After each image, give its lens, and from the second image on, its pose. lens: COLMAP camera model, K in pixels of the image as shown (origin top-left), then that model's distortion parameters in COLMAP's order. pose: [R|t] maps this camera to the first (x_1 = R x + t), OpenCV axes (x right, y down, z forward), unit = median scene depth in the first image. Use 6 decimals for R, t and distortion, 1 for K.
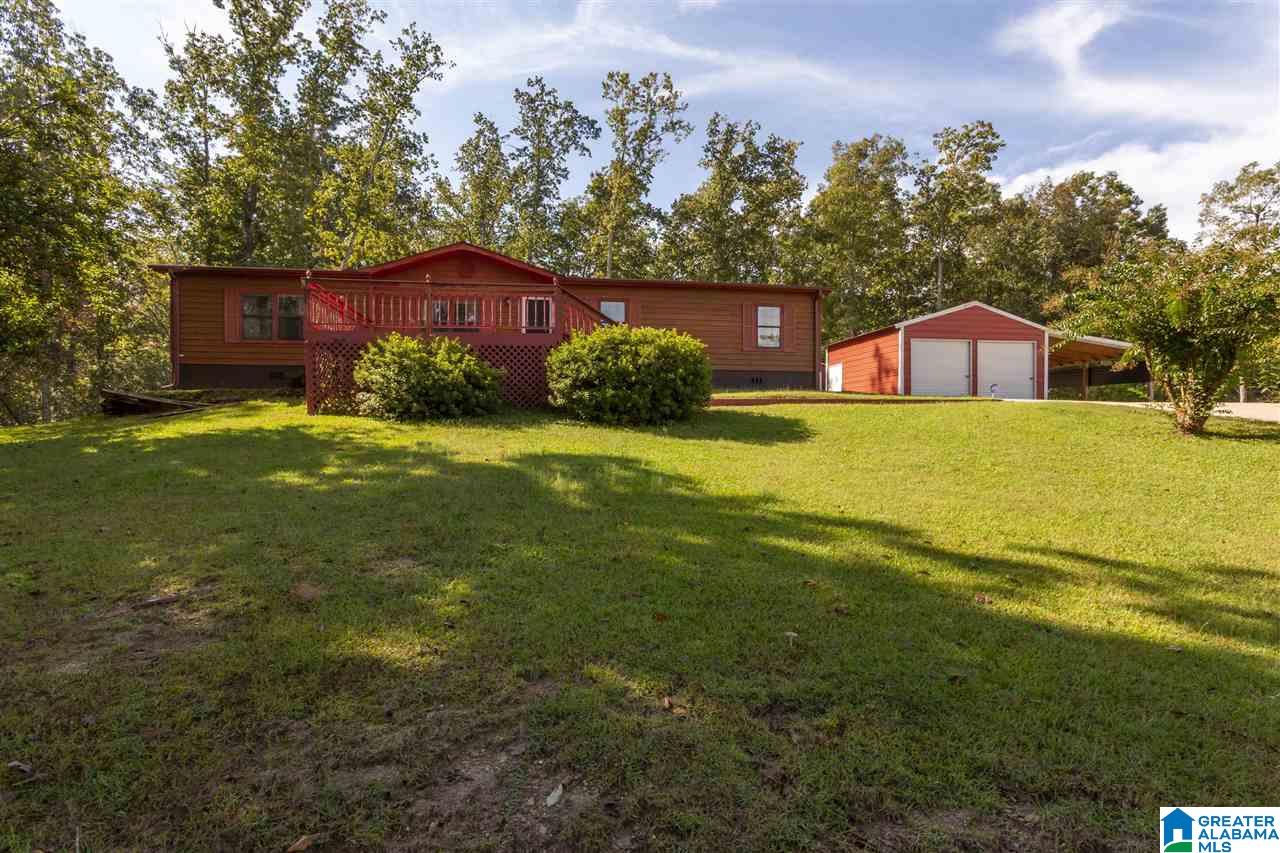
lens RADIAL K [[604.0, 0, 643.6], [0, 604.0, 440.4], [0, 0, 1]] dist [0.010743, 0.000441]
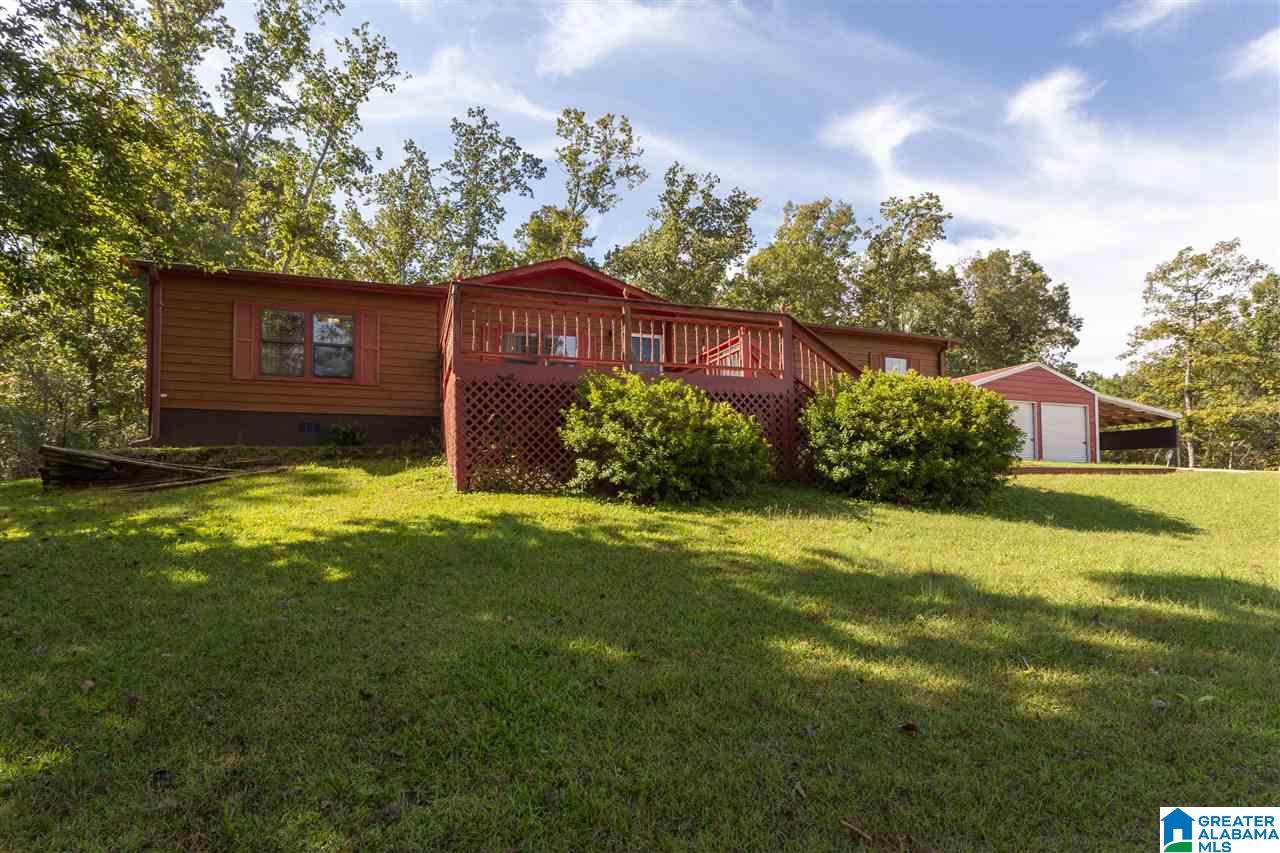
lens RADIAL K [[592.7, 0, 623.4], [0, 592.7, 478.5], [0, 0, 1]] dist [0.001452, 0.000487]
pose [[0.984915, 0.002145, 0.173026, -0.132710], [0.001944, 0.999723, -0.023459, -0.011094], [-0.173028, 0.023441, 0.984638, 0.094443]]
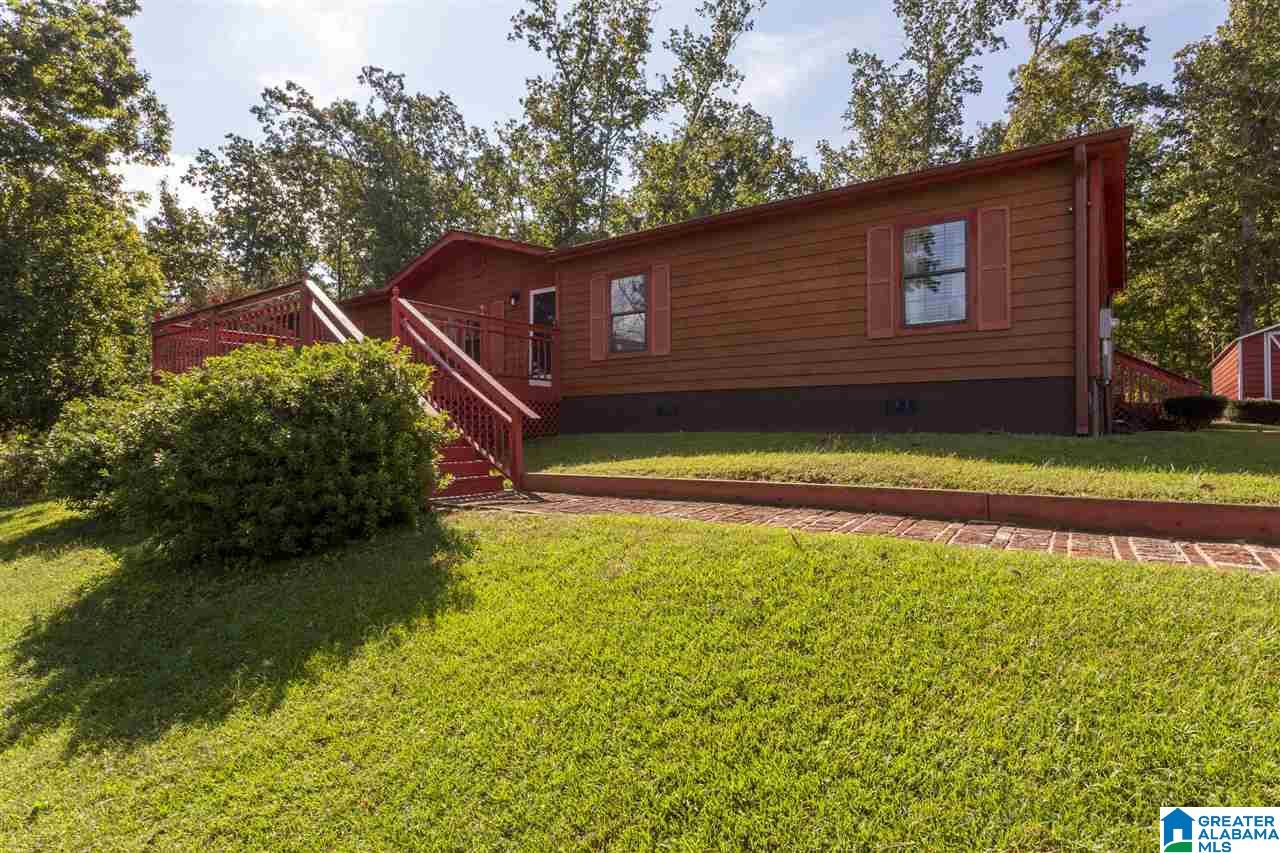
lens RADIAL K [[644.9, 0, 640.0], [0, 644.9, 426.5], [0, 0, 1]] dist [0.001762, 0.000692]
pose [[0.724520, -0.001816, -0.689251, 0.145525], [-0.004858, 0.999958, -0.007741, -0.031988], [0.689237, 0.008957, 0.724481, 0.218612]]
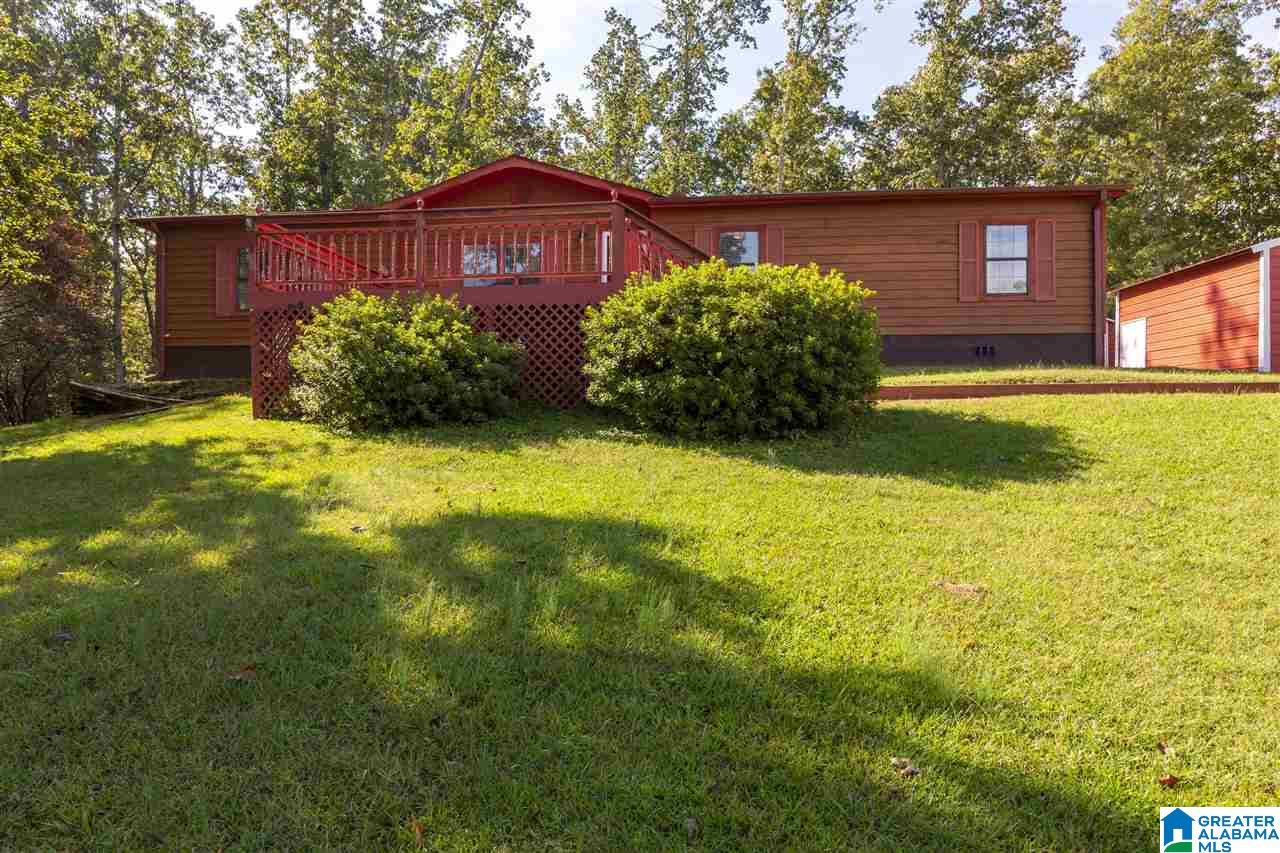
lens RADIAL K [[775.7, 0, 648.6], [0, 775.7, 423.1], [0, 0, 1]] dist [0.004246, 0.001513]
pose [[0.969253, 0.001133, -0.246065, 0.022392], [-0.003042, 0.999968, -0.007375, -0.008701], [0.246049, 0.007897, 0.969225, 0.073709]]
